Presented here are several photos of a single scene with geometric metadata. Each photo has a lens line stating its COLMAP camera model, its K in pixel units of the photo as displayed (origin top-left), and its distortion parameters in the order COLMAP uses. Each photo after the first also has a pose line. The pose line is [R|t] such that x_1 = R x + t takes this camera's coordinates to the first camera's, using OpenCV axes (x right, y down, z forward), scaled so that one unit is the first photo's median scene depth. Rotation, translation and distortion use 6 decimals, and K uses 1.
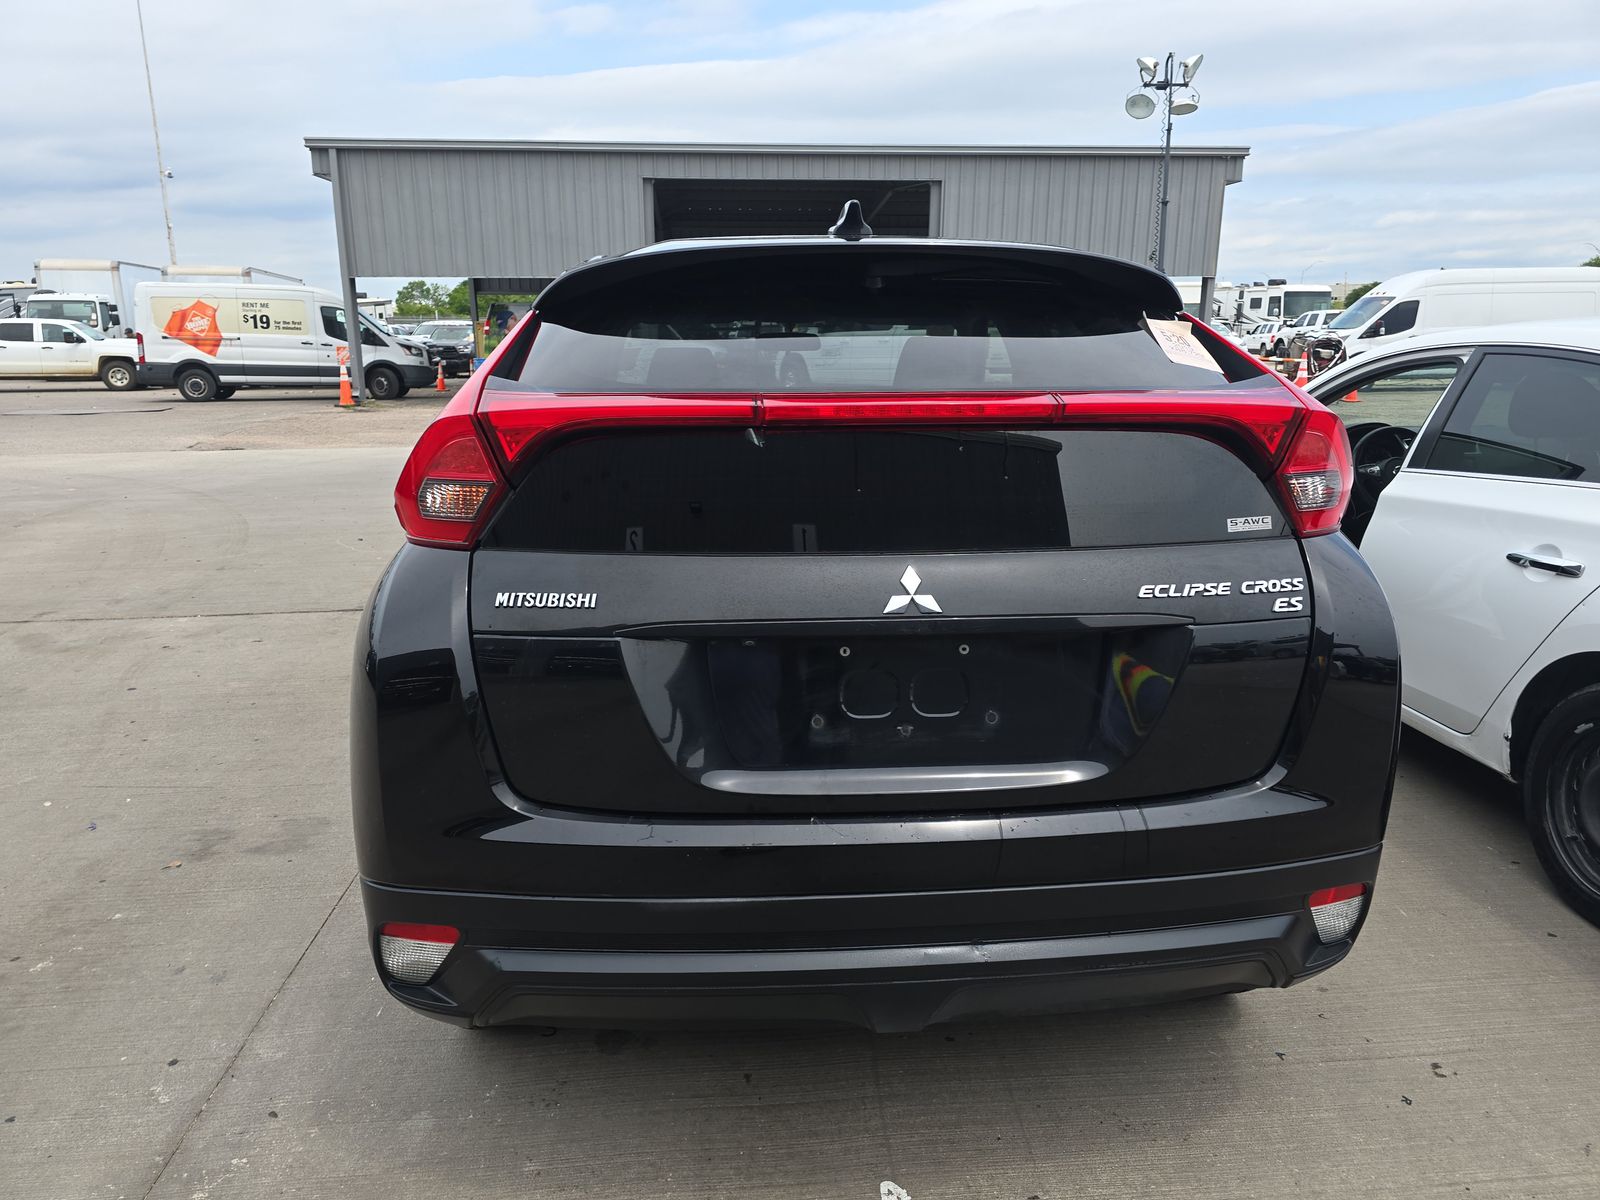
lens RADIAL K [[1084.9, 0, 800.0], [0, 1084.9, 600.0], [0, 0, 1]] dist [0.036747, -0.043692]
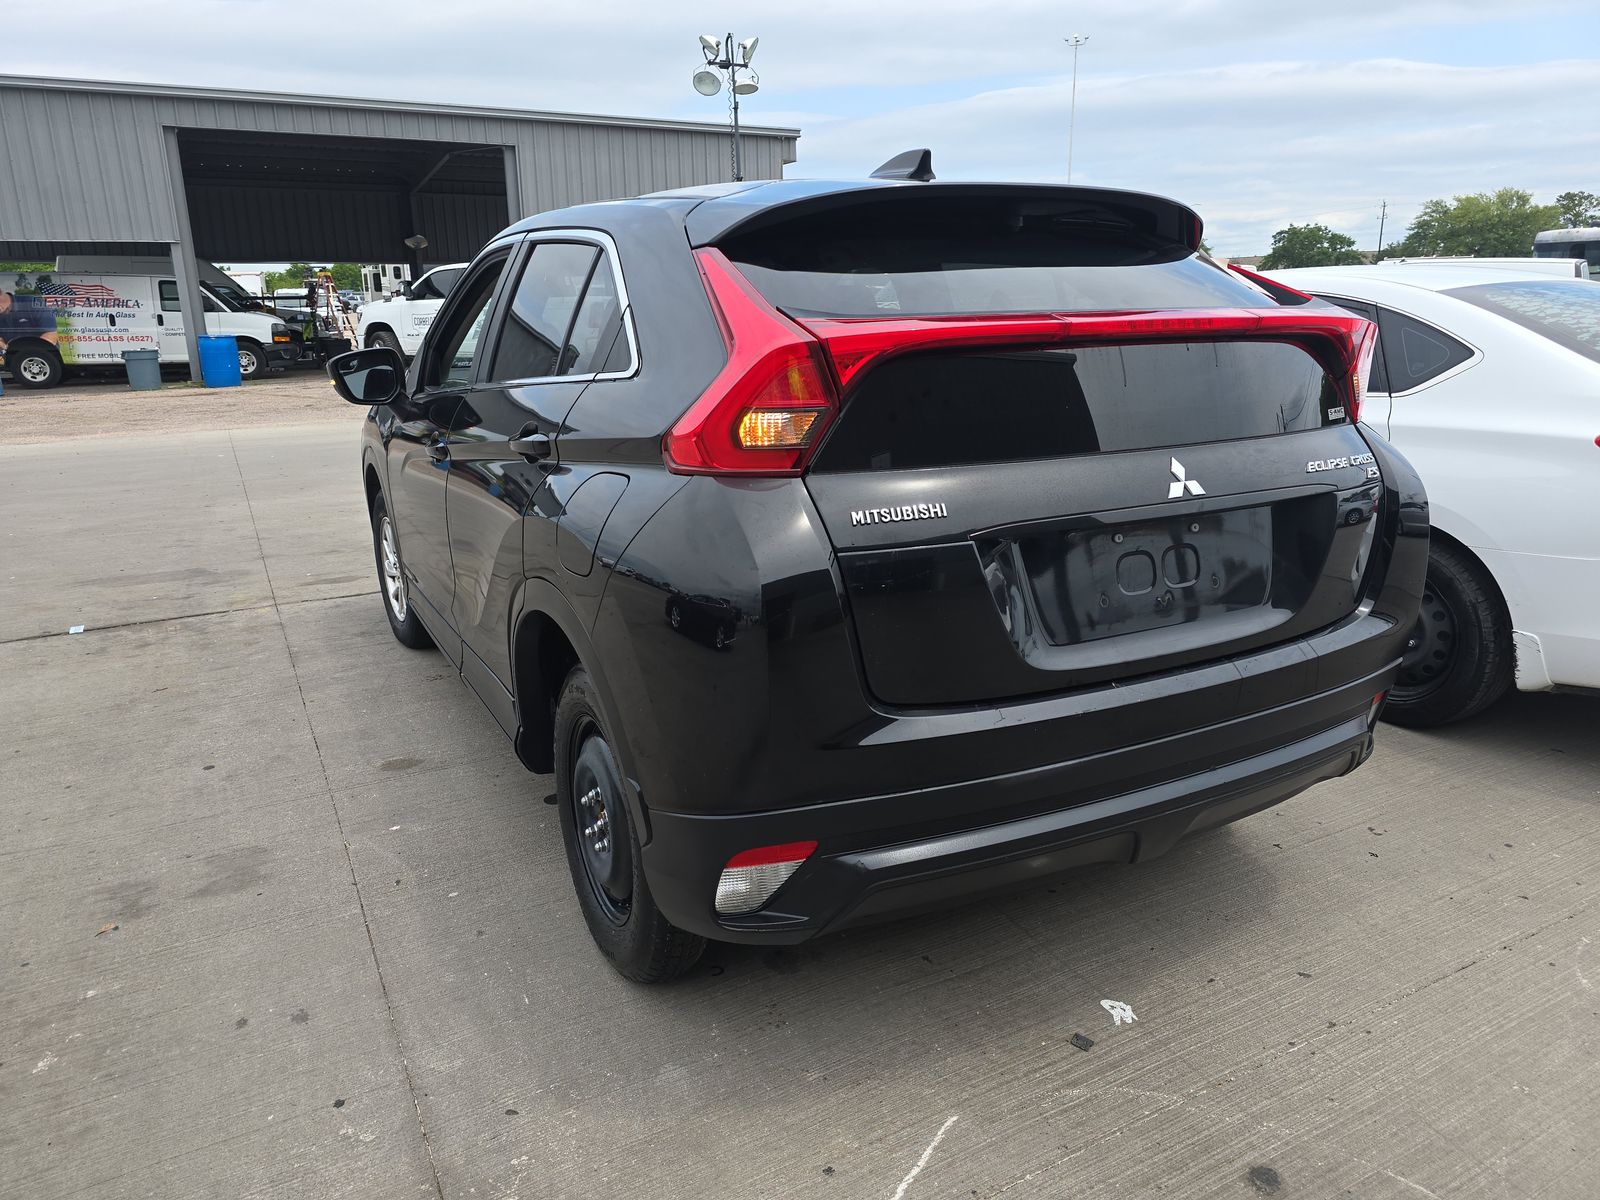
lens RADIAL K [[1091.2, 0, 809.8], [0, 1091.2, 600.5], [0, 0, 1]] dist [0.033647, -0.040197]
pose [[0.915242, -0.112836, 0.386783, -0.057406], [0.104753, 0.993611, 0.041990, 0.002348], [-0.389050, 0.002085, 0.921214, 0.003548]]
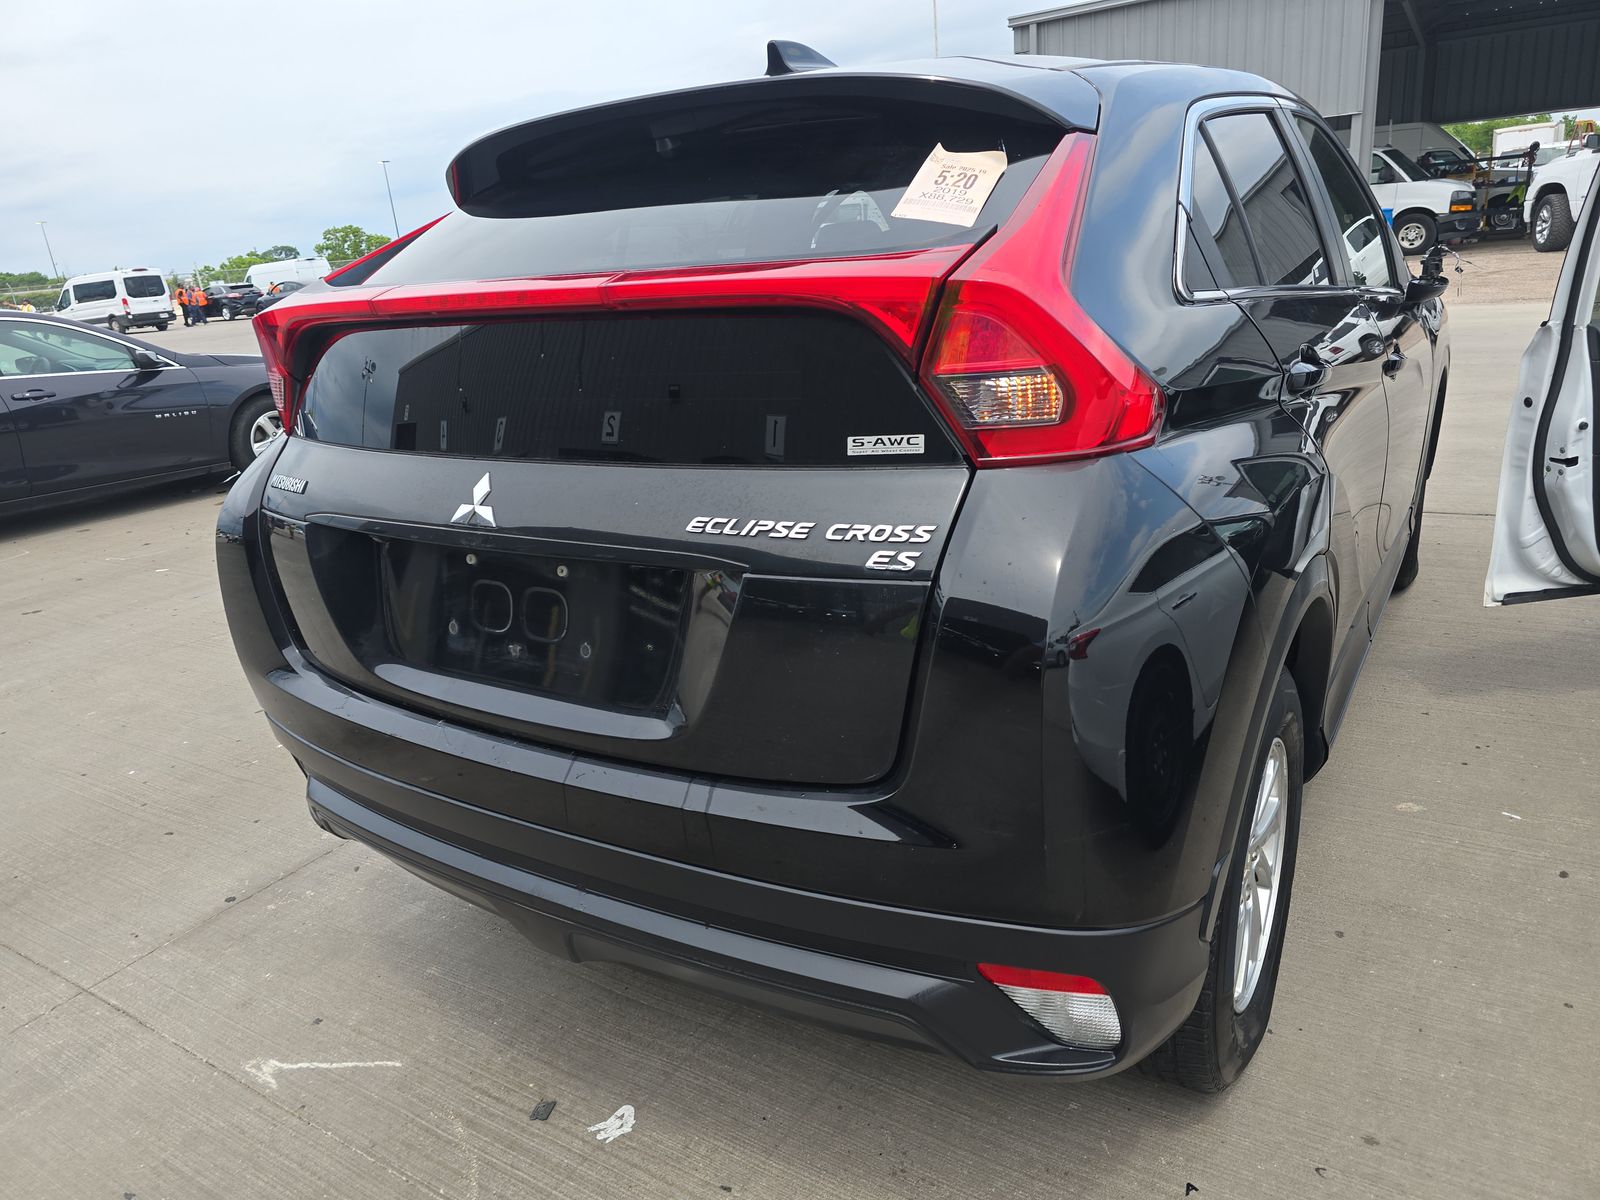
lens RADIAL K [[1090.2, 0, 782.7], [0, 1090.2, 592.6], [0, 0, 1]] dist [0.018971, -0.004003]
pose [[0.789986, 0.125558, -0.600131, 0.067012], [-0.063203, 0.990269, 0.123984, -0.004832], [0.609859, -0.060016, 0.790235, 0.031381]]
